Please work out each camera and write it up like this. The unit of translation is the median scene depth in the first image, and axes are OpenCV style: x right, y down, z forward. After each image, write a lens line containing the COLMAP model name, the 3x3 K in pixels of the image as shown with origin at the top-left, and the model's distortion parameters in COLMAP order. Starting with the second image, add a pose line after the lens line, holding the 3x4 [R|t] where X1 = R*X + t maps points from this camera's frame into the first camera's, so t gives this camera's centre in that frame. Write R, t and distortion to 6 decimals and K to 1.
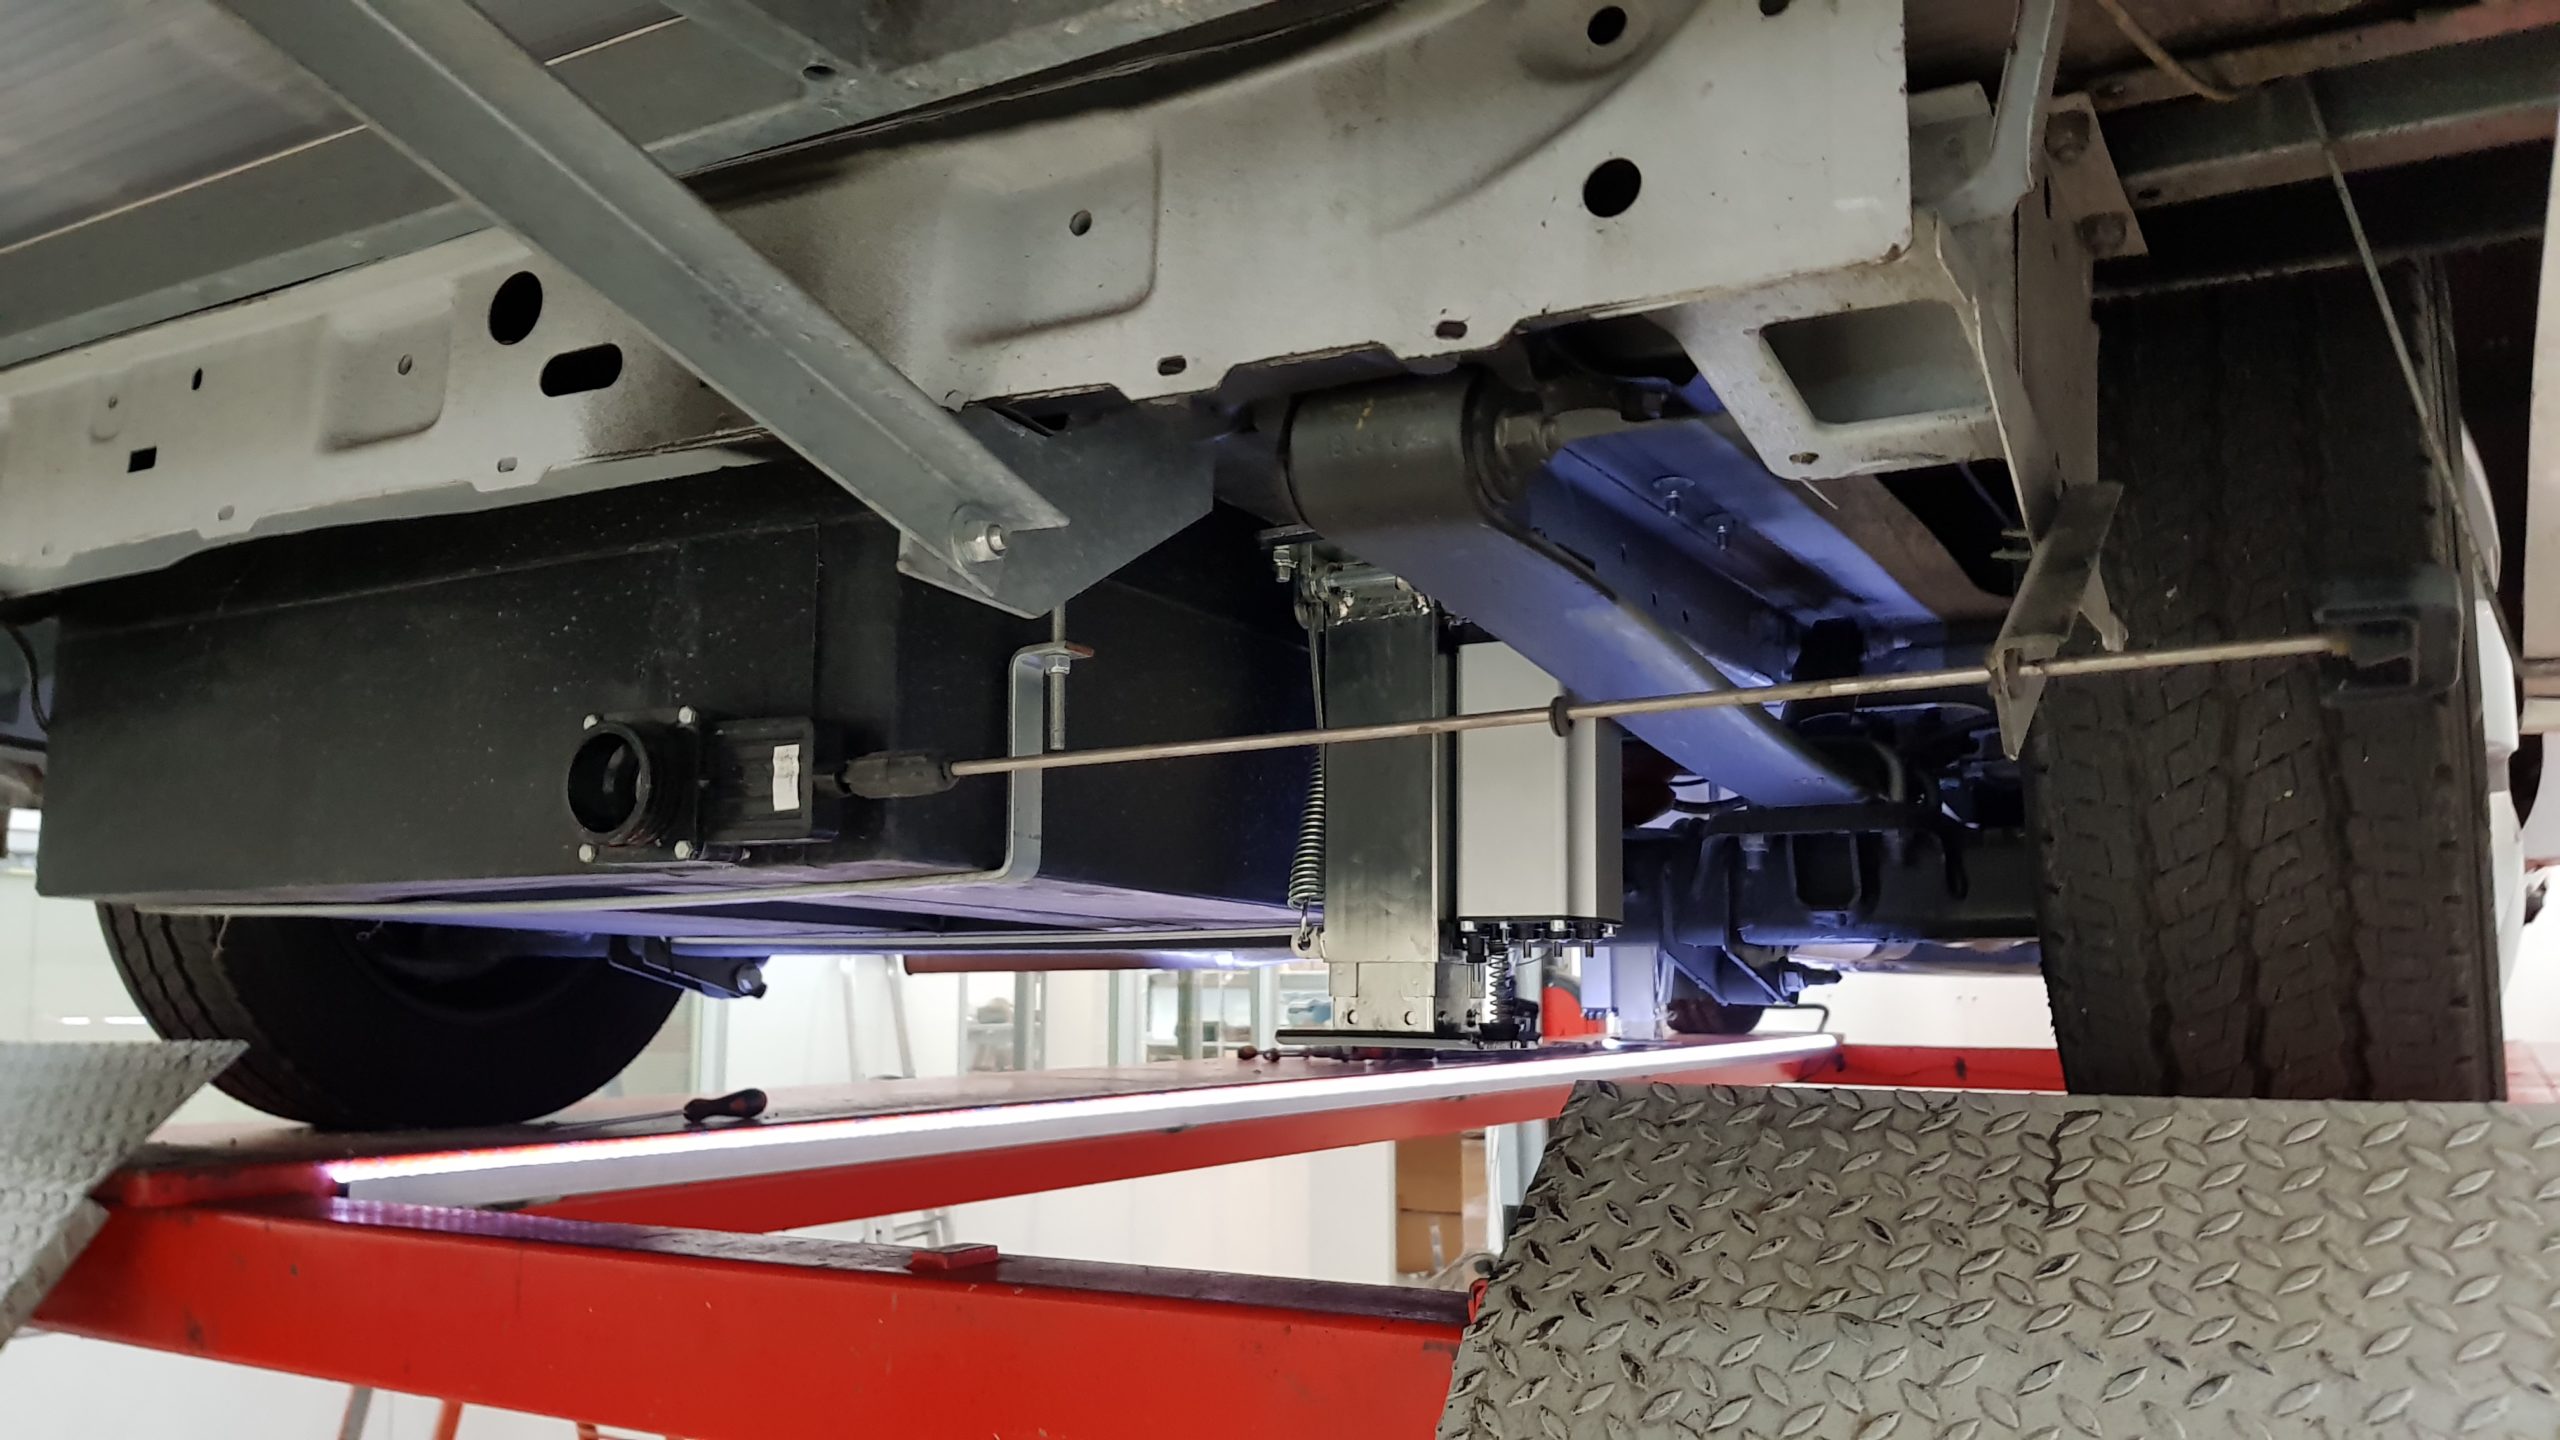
lens RADIAL K [[1886.9, 0, 1278.0], [0, 1886.9, 662.7], [0, 0, 1]] dist [0.106013, 0.000388]
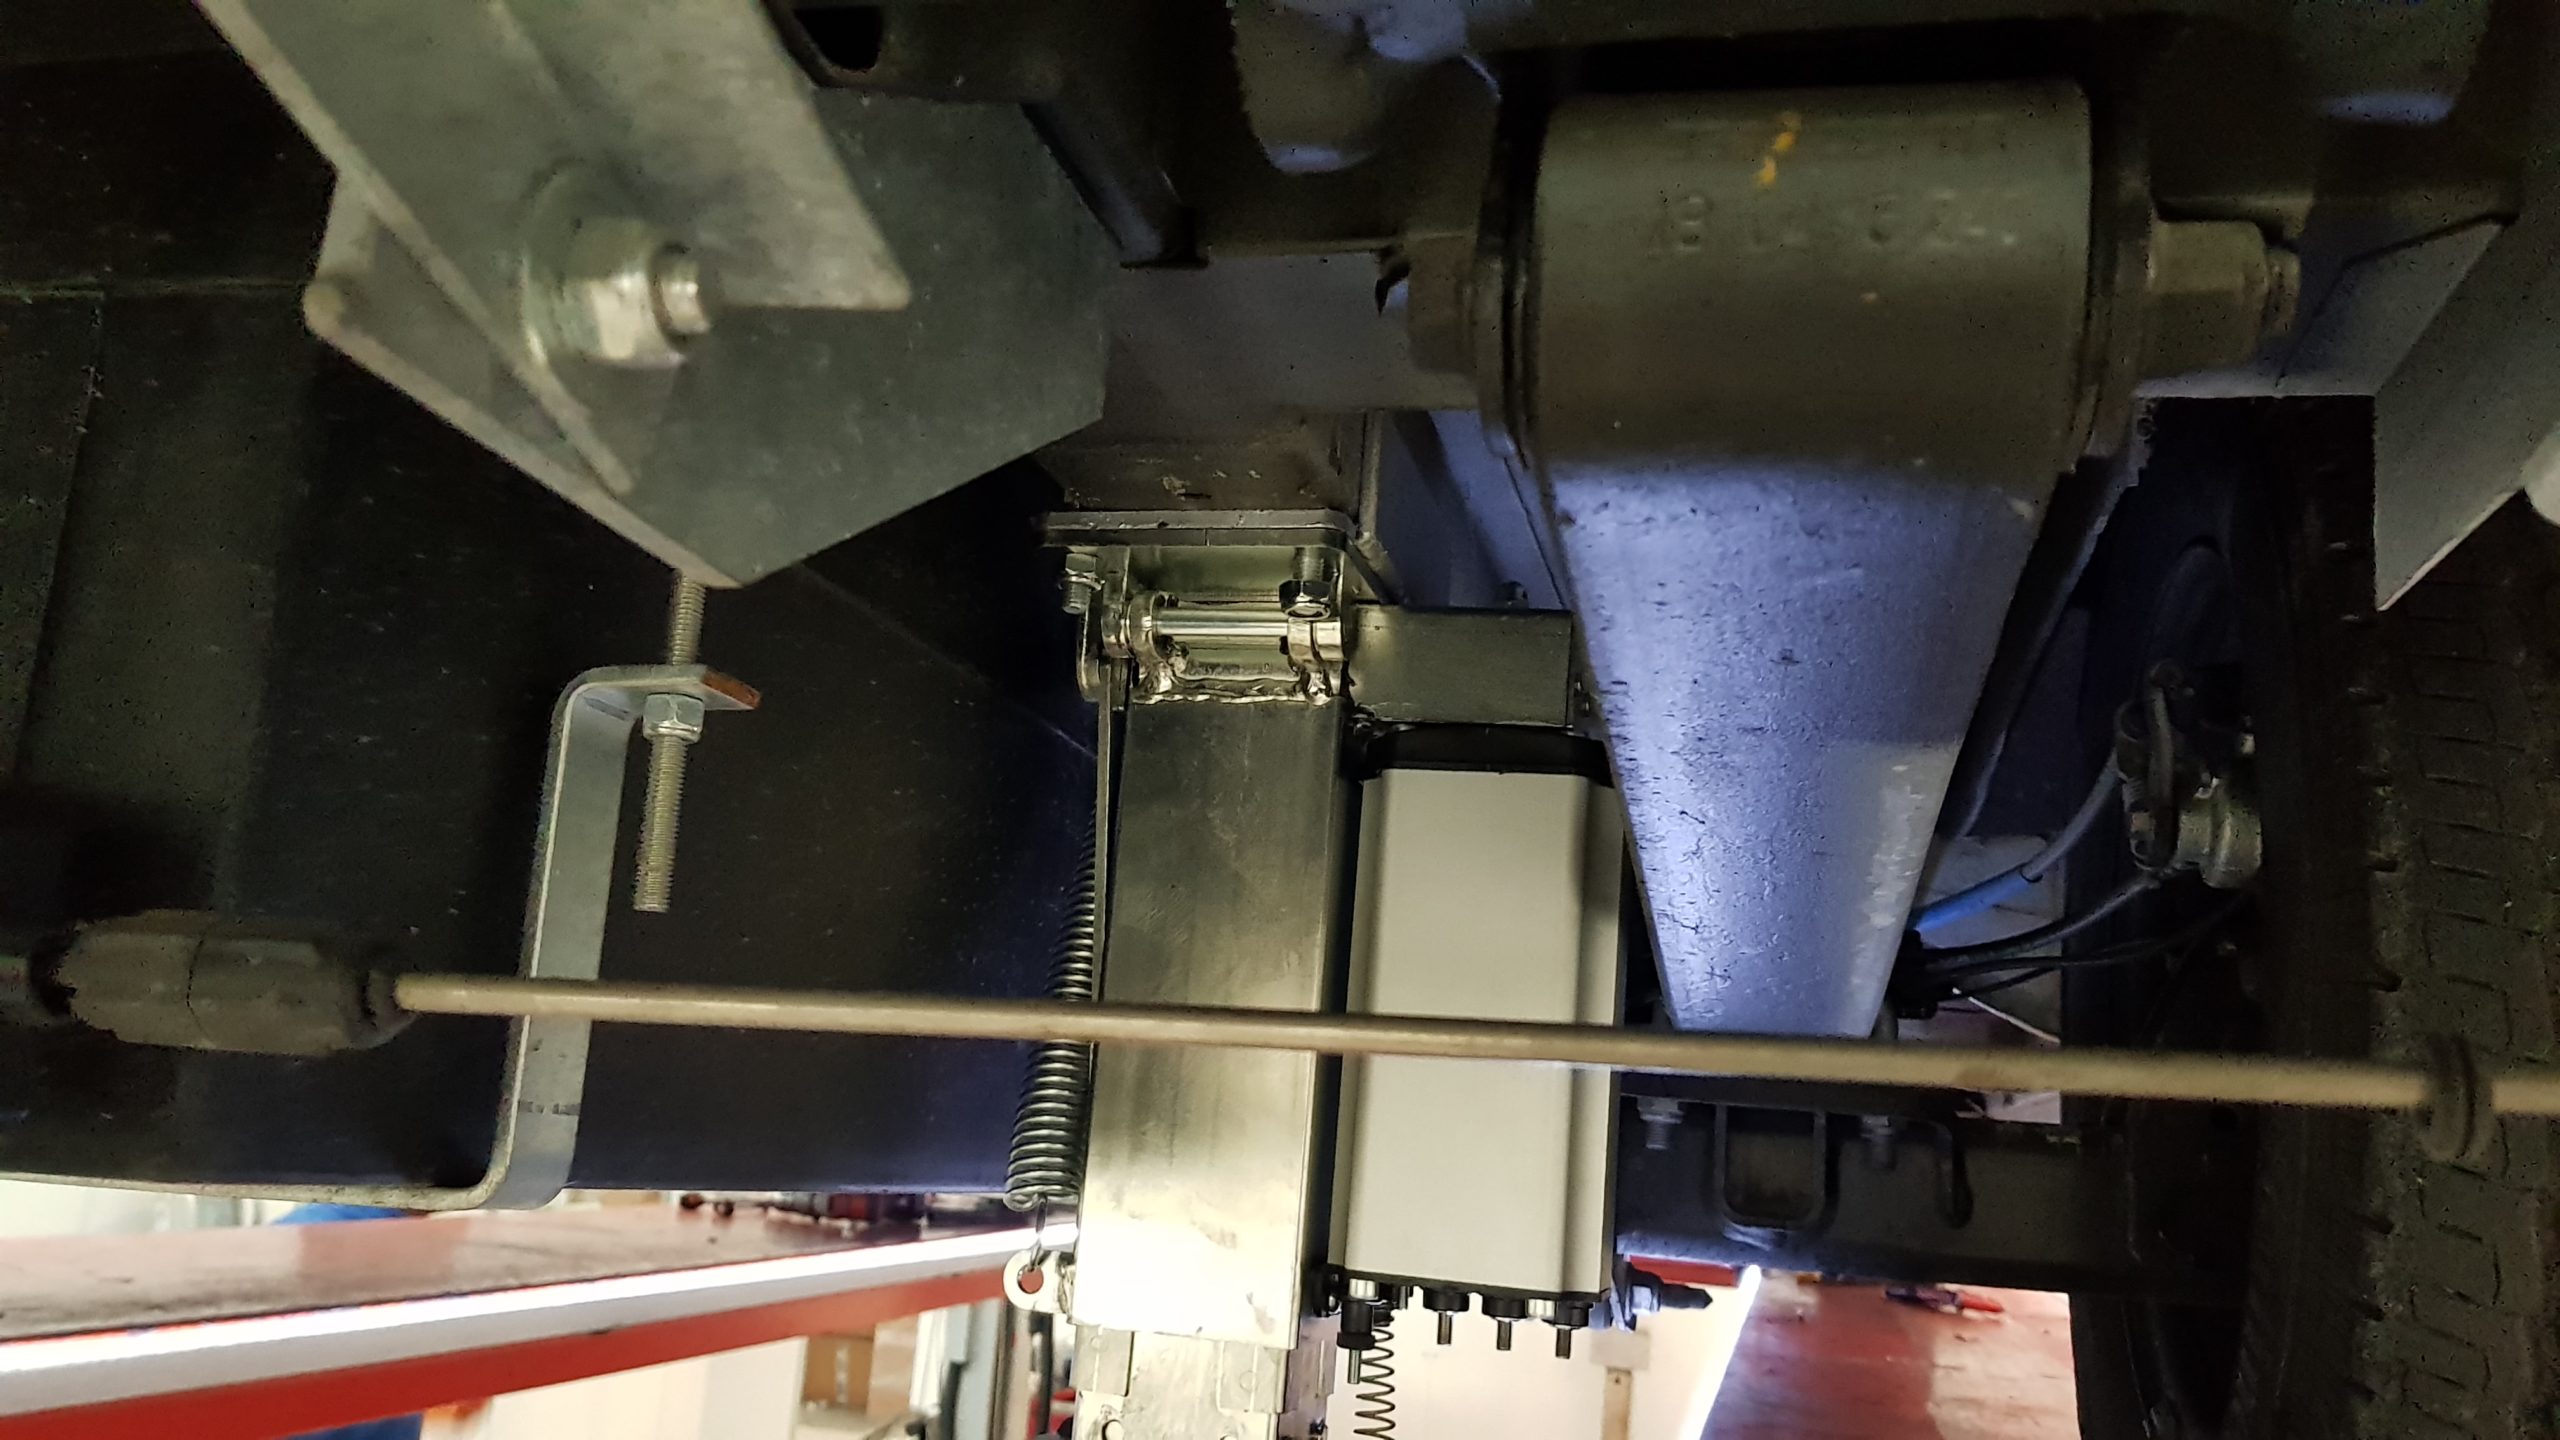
lens RADIAL K [[1974.5, 0, 1280.0], [0, 1974.5, 720.0], [0, 0, 1]] dist [0.080170, -0.114174]
pose [[0.957829, 0.126093, 0.258193, -0.100917], [-0.121262, 0.992017, -0.034619, 0.000593], [-0.260497, 0.001850, 0.965473, 0.519391]]
